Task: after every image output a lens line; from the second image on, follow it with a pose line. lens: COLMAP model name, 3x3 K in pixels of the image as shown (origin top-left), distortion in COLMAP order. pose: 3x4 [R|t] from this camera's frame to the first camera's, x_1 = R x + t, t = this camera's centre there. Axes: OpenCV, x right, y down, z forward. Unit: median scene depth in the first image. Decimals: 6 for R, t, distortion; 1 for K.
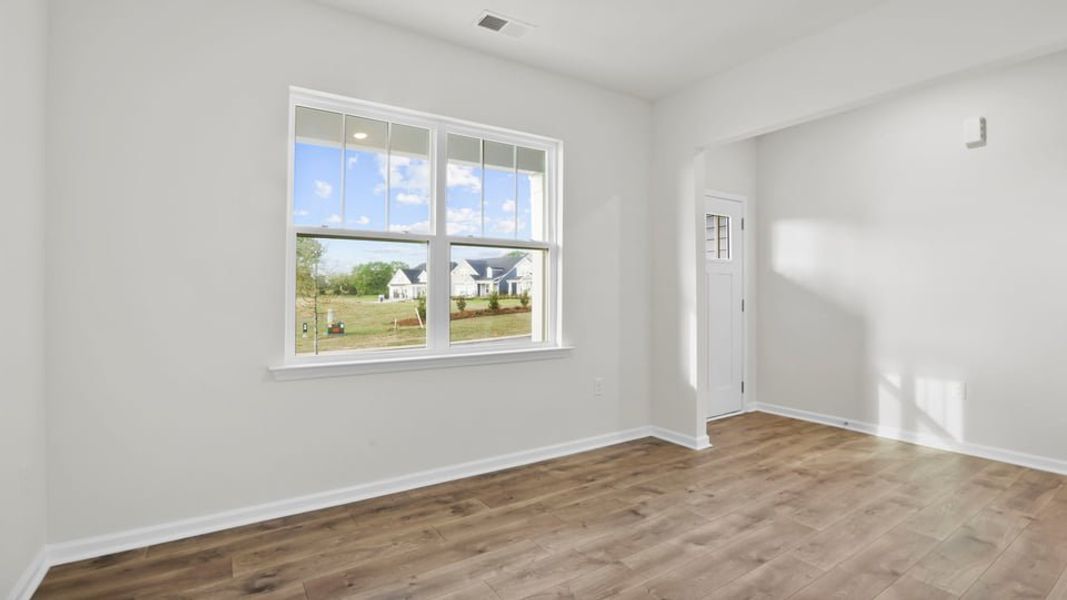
lens RADIAL K [[504.2, 0, 554.9], [0, 504.2, 289.0], [0, 0, 1]] dist [-0.037751, 0.012326]
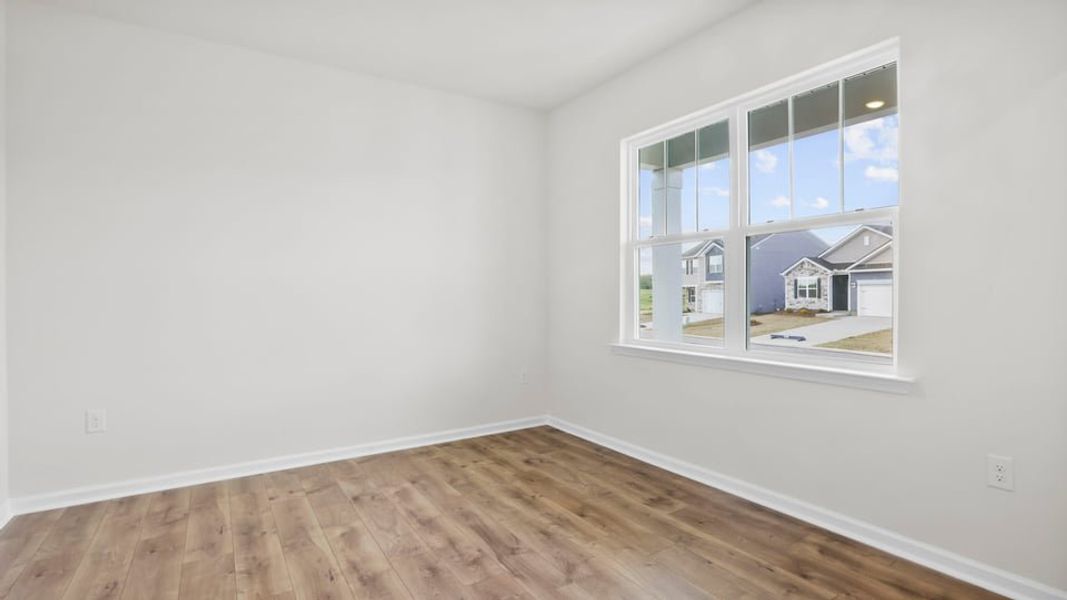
lens RADIAL K [[504.2, 0, 530.6], [0, 504.2, 300.9], [0, 0, 1]] dist [-0.037751, 0.012326]
pose [[-0.038707, 0.011064, -0.999189, 0.798032], [0.014595, 0.999838, 0.010505, 0.012658], [0.999144, -0.014176, -0.038862, 0.738304]]
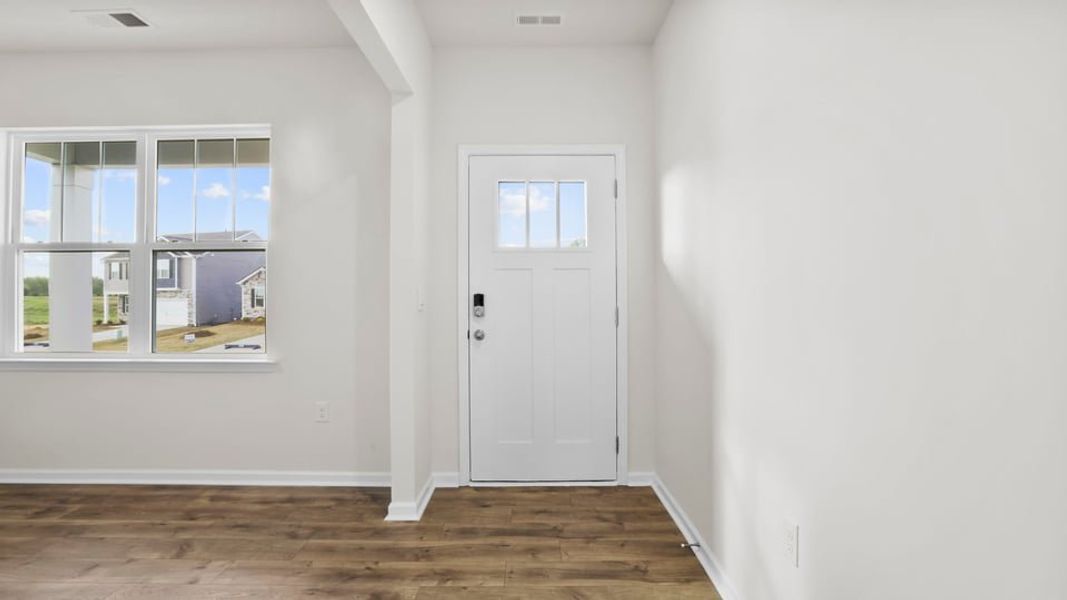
lens RADIAL K [[504.2, 0, 537.5], [0, 504.2, 301.2], [0, 0, 1]] dist [-0.037751, 0.012326]
pose [[0.818755, -0.003313, -0.574134, 1.128646], [0.006858, 0.999968, 0.004010, 0.016415], [0.574102, -0.007221, 0.818752, 0.717517]]
